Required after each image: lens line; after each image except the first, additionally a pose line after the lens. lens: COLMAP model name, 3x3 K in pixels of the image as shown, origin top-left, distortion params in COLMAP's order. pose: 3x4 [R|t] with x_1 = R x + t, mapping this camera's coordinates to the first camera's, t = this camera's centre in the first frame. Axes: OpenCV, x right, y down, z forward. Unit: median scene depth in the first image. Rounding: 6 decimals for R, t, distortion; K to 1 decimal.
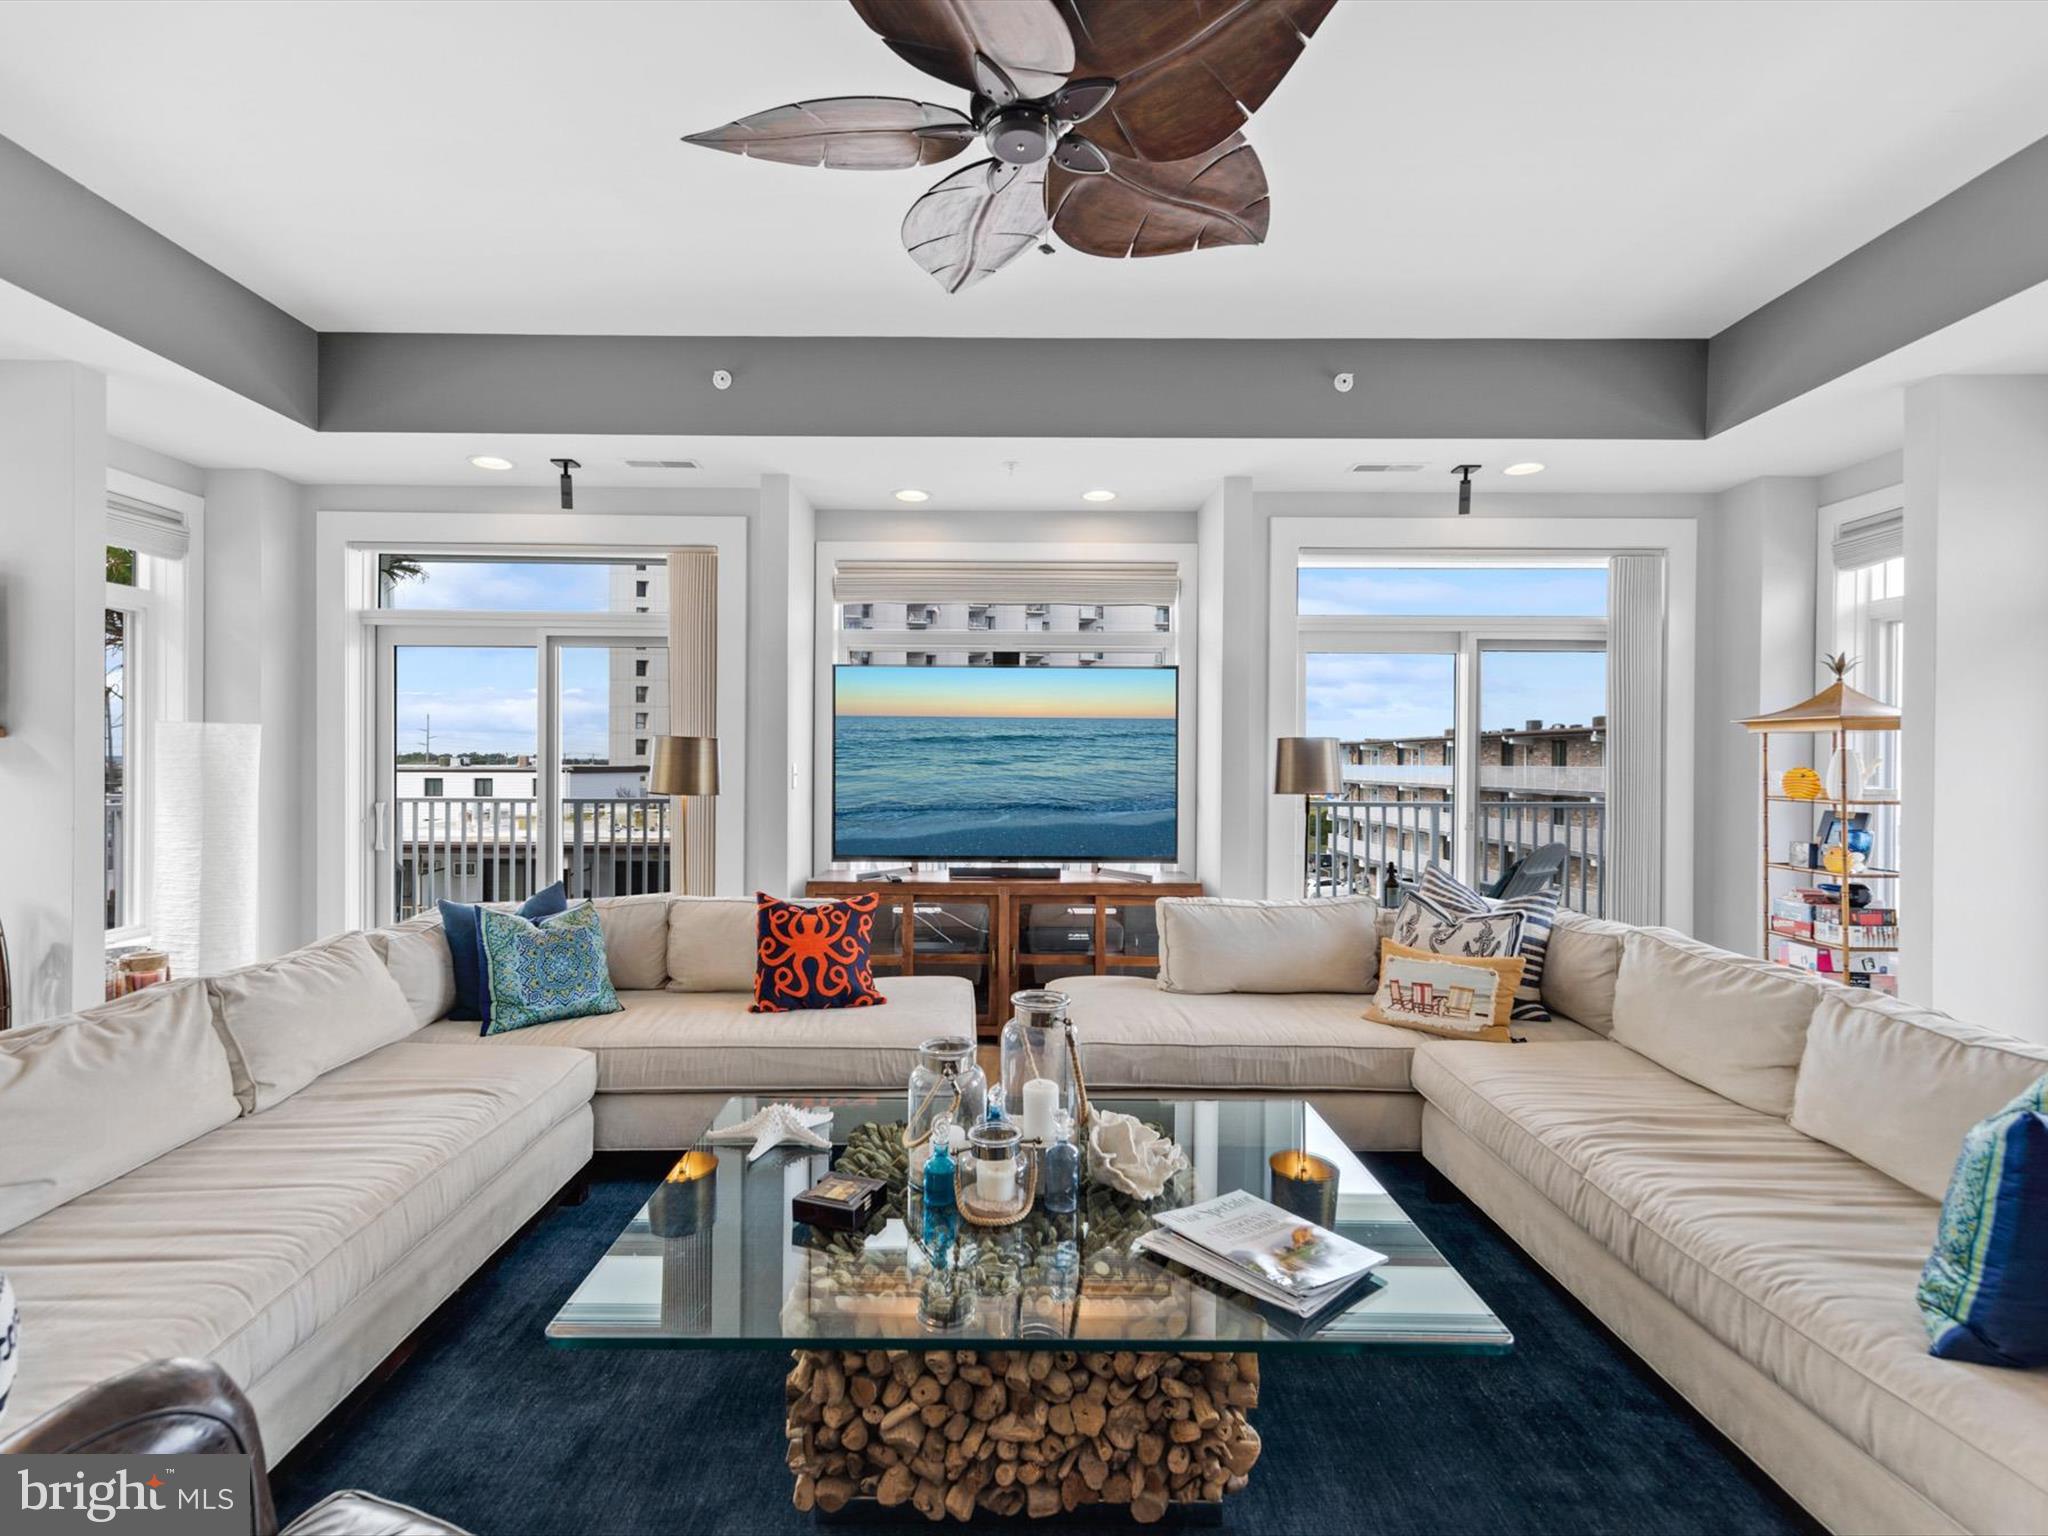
lens RADIAL K [[955.1, 0, 1011.7], [0, 955.1, 761.7], [0, 0, 1]] dist [0.017141, -0.000455]
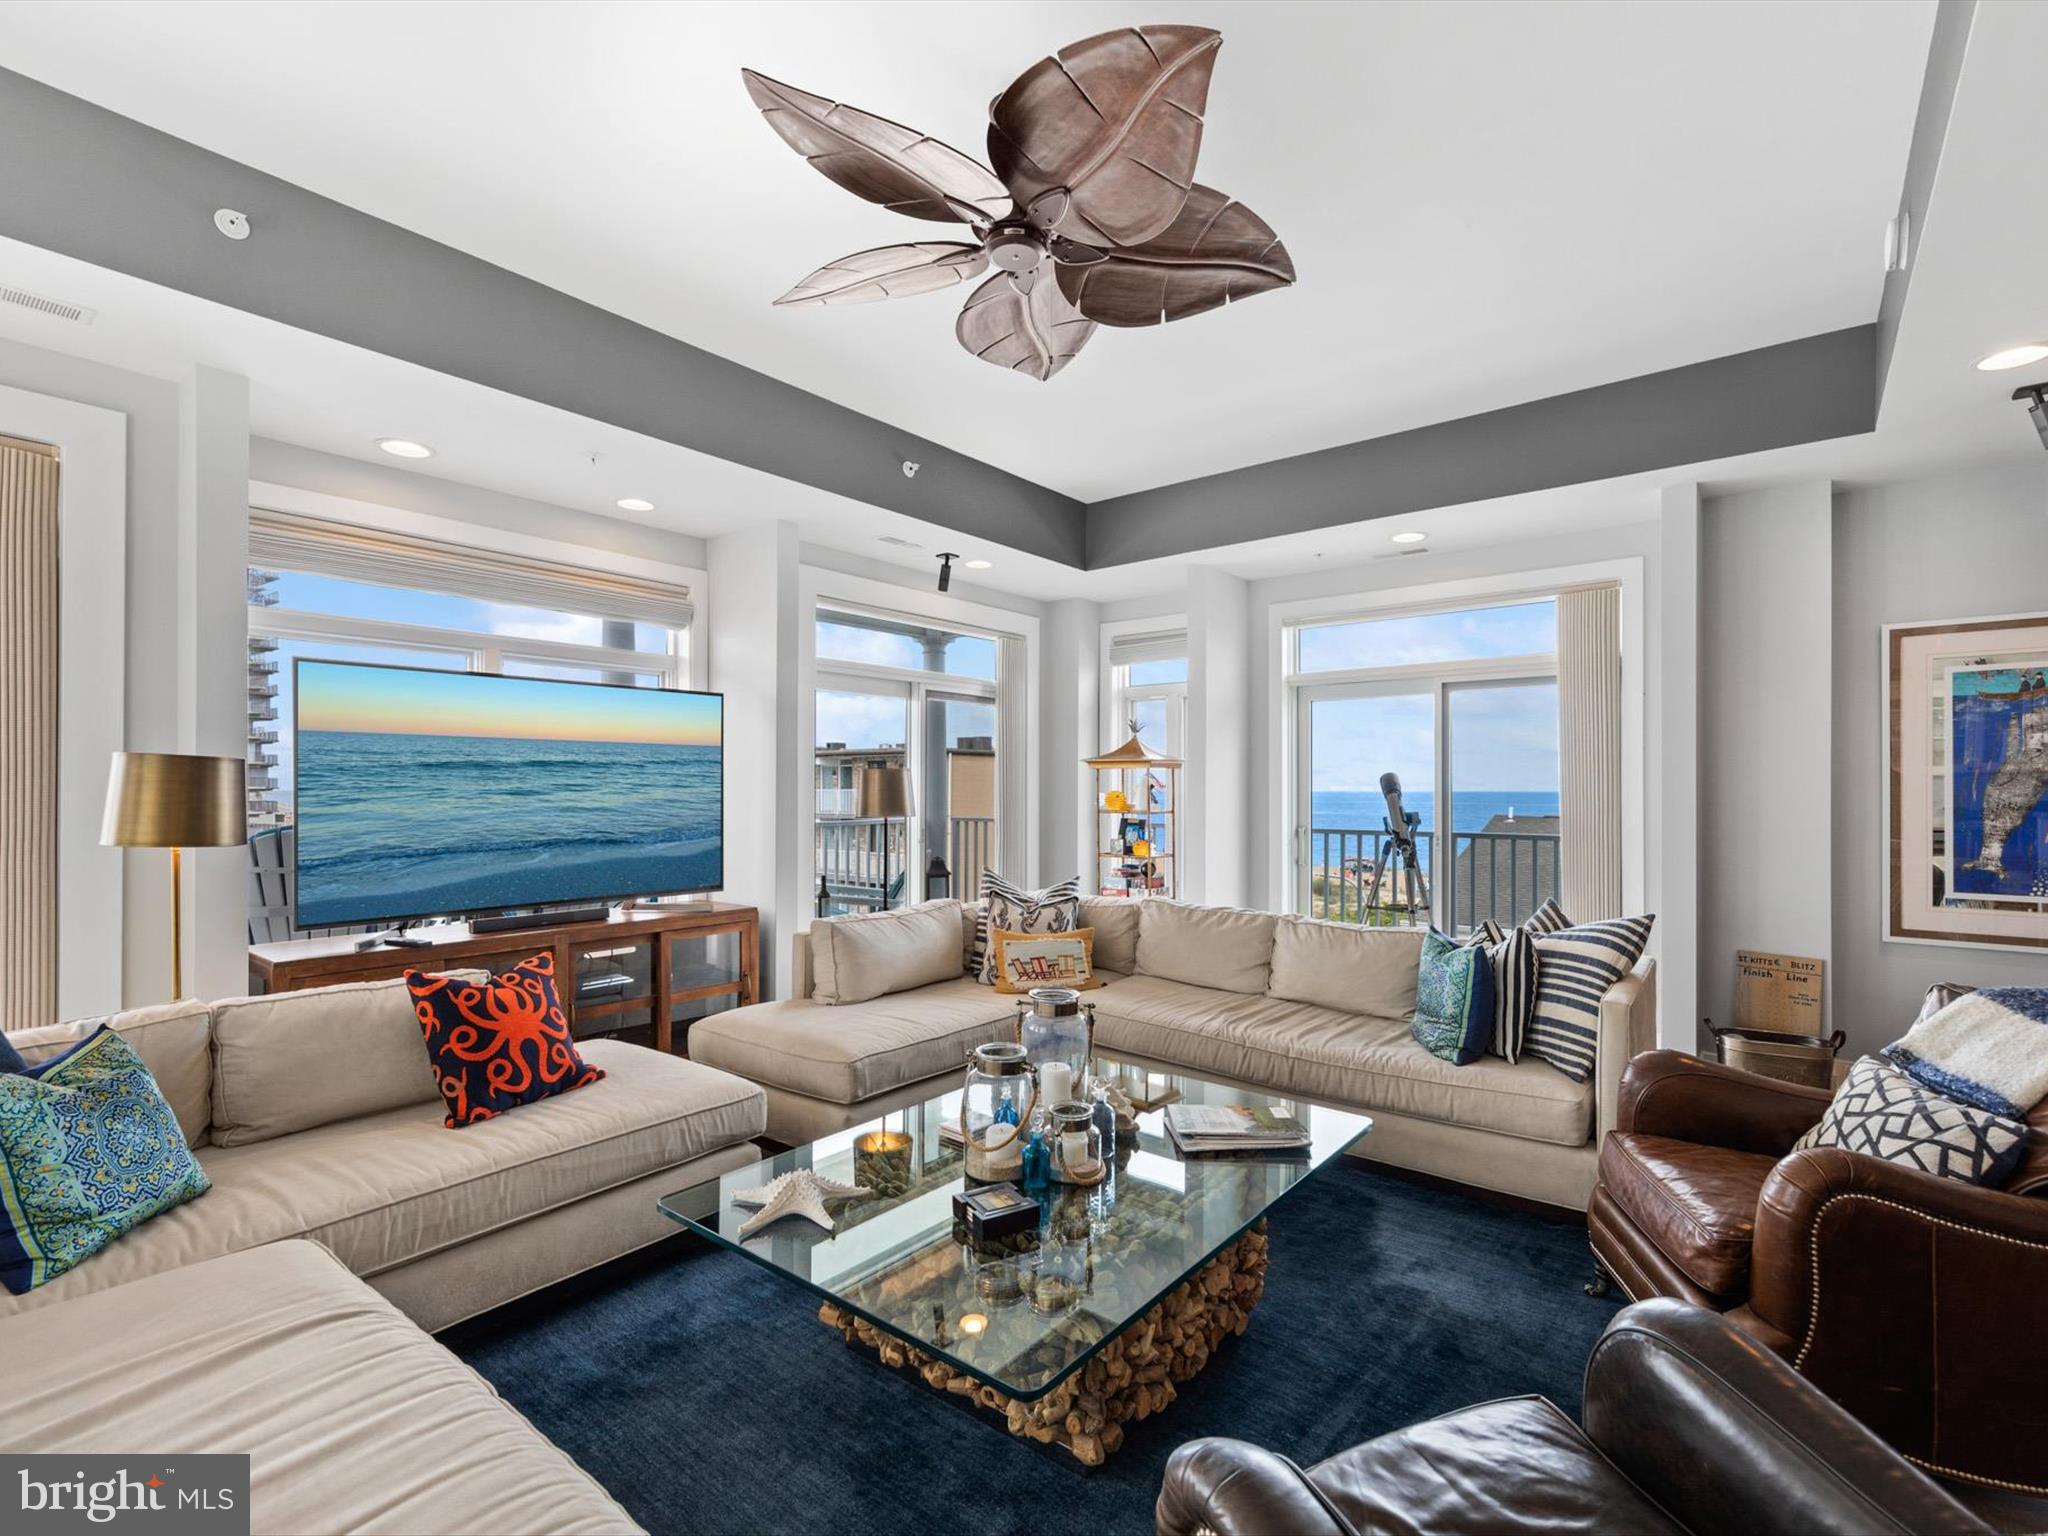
lens RADIAL K [[955.1, 0, 995.9], [0, 955.1, 788.5], [0, 0, 1]] dist [0.017141, -0.000455]
pose [[0.640498, -0.006265, 0.767935, -0.413160], [0.004529, 0.999980, 0.004381, -0.004725], [-0.767947, 0.000672, 0.640513, 0.135254]]
